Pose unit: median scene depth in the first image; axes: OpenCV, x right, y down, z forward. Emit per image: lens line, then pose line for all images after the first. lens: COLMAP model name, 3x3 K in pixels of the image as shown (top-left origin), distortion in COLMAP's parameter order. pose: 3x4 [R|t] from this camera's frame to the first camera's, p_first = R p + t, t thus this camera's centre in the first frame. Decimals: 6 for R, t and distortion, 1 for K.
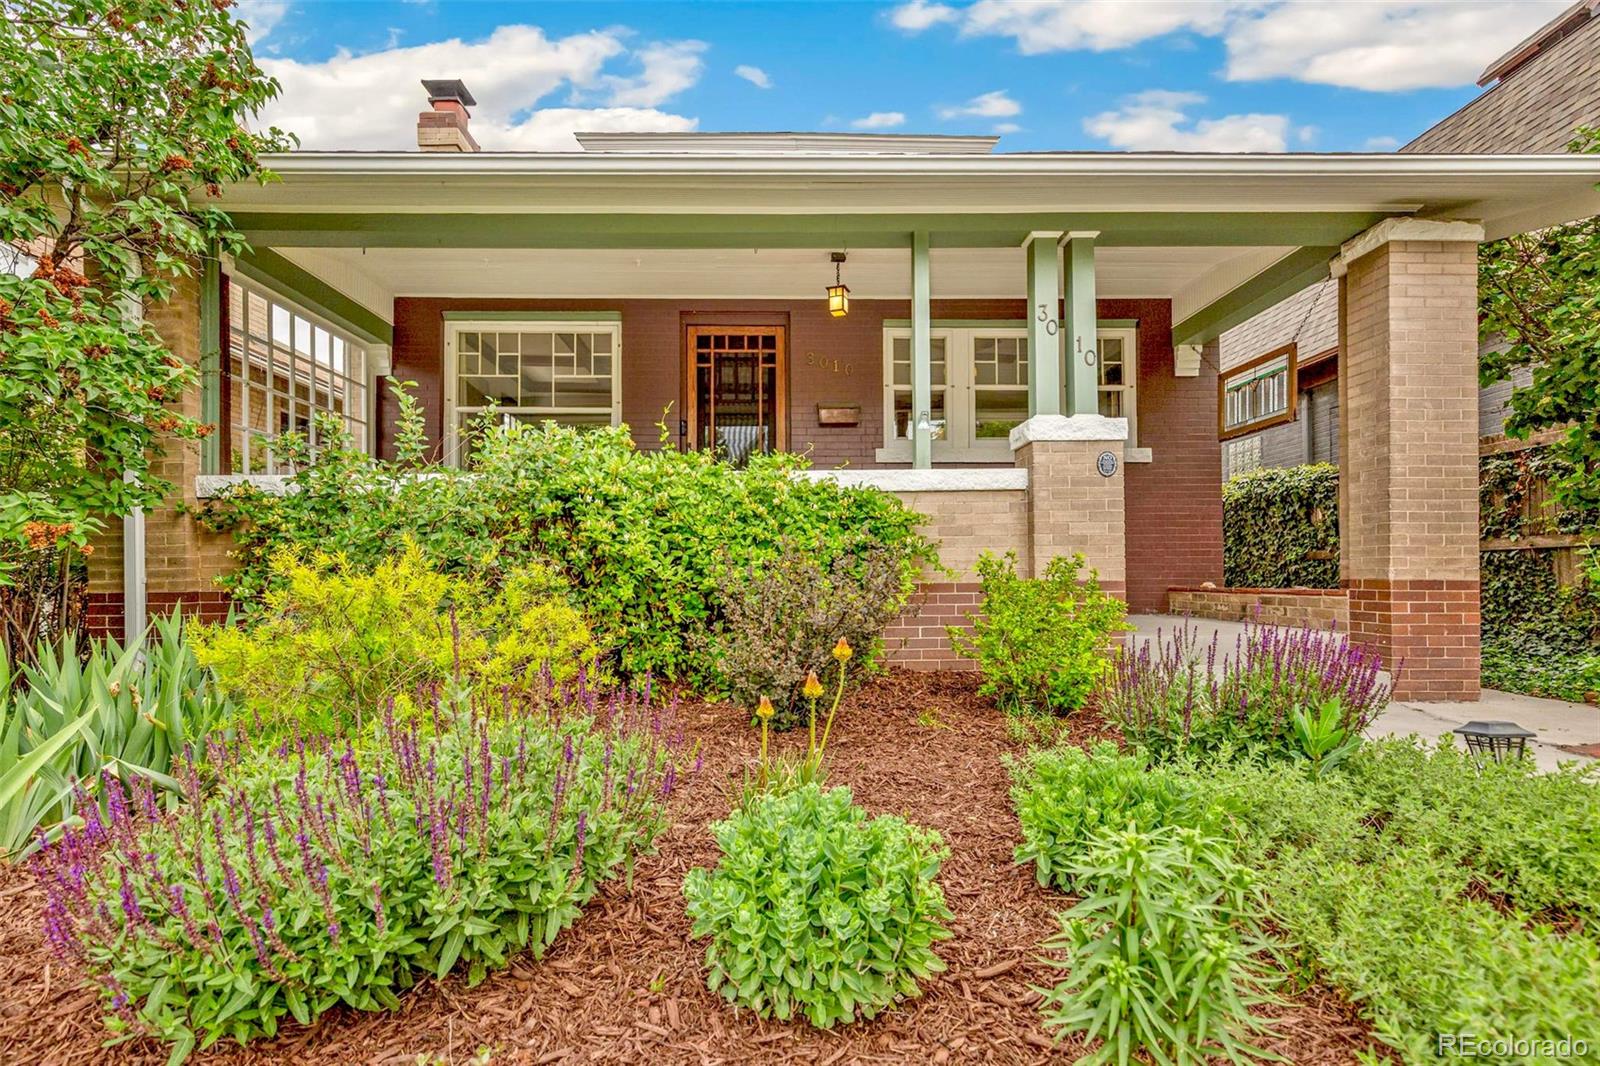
lens RADIAL K [[719.6, 0, 751.0], [0, 719.6, 572.2], [0, 0, 1]] dist [0.009734, -0.000160]
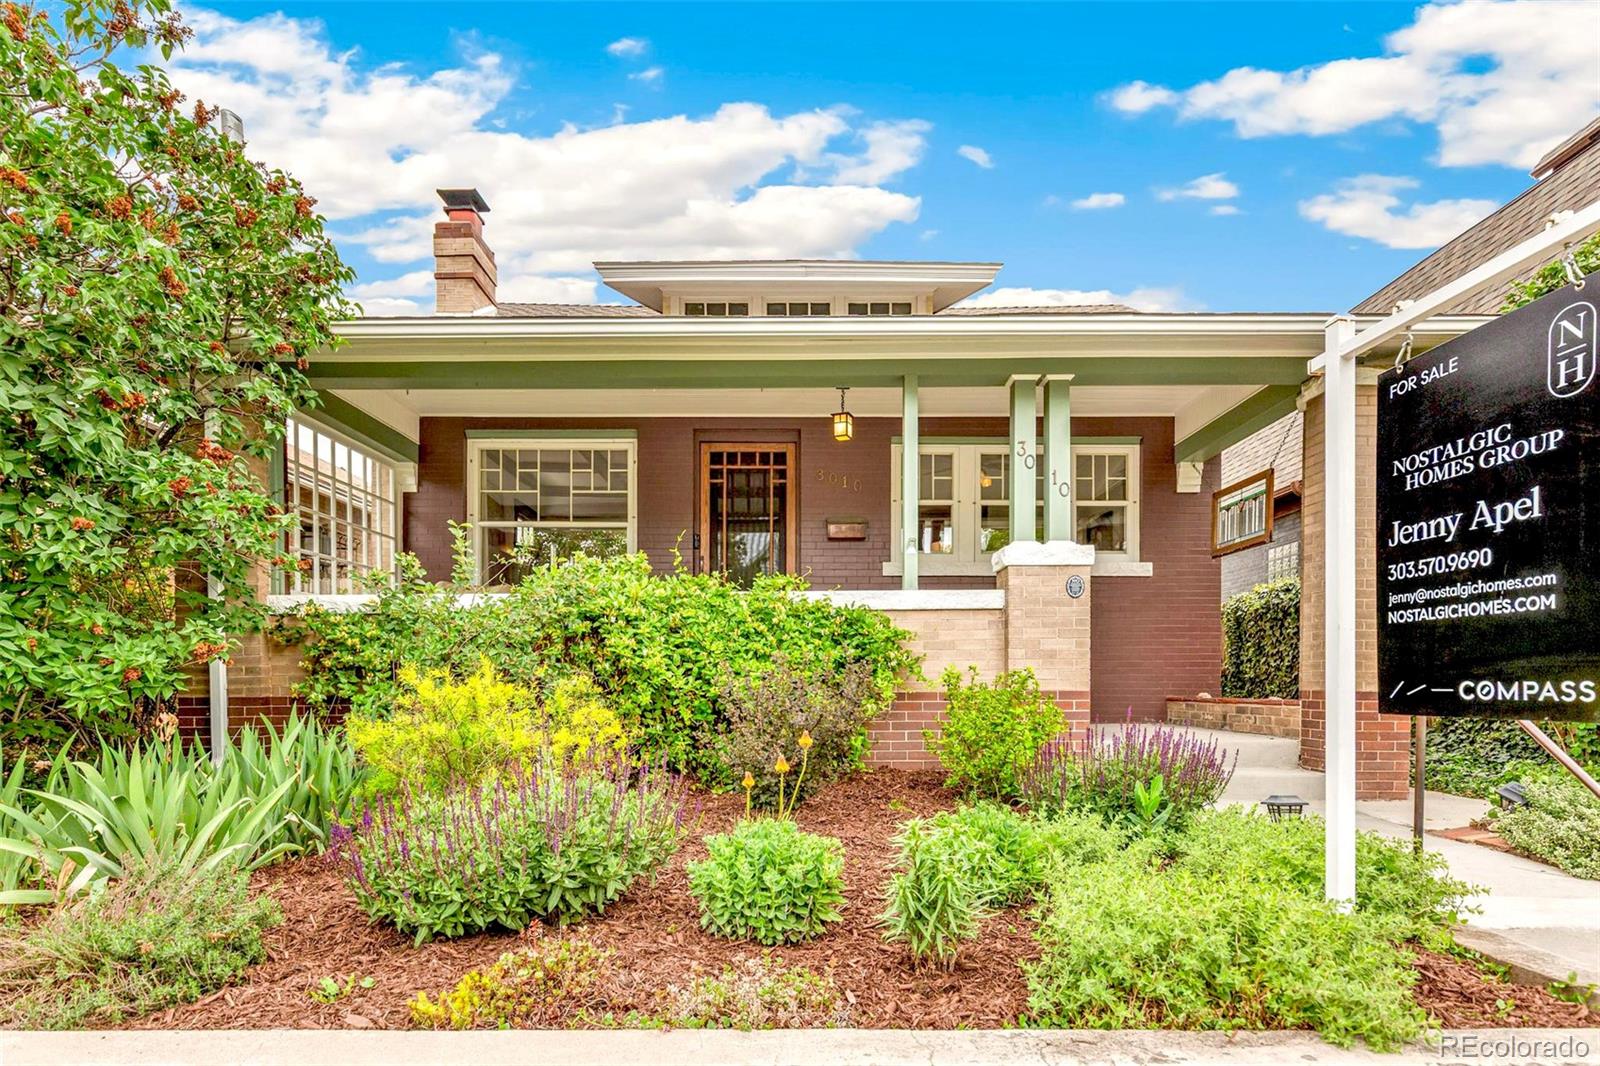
lens RADIAL K [[818.2, 0, 767.1], [0, 818.2, 685.9], [0, 0, 1]] dist [-0.003867, -0.000209]
pose [[0.999920, 0.003711, -0.012130, 0.037408], [-0.003633, 0.999973, 0.006398, -0.002329], [0.012154, -0.006354, 0.999906, -0.291999]]
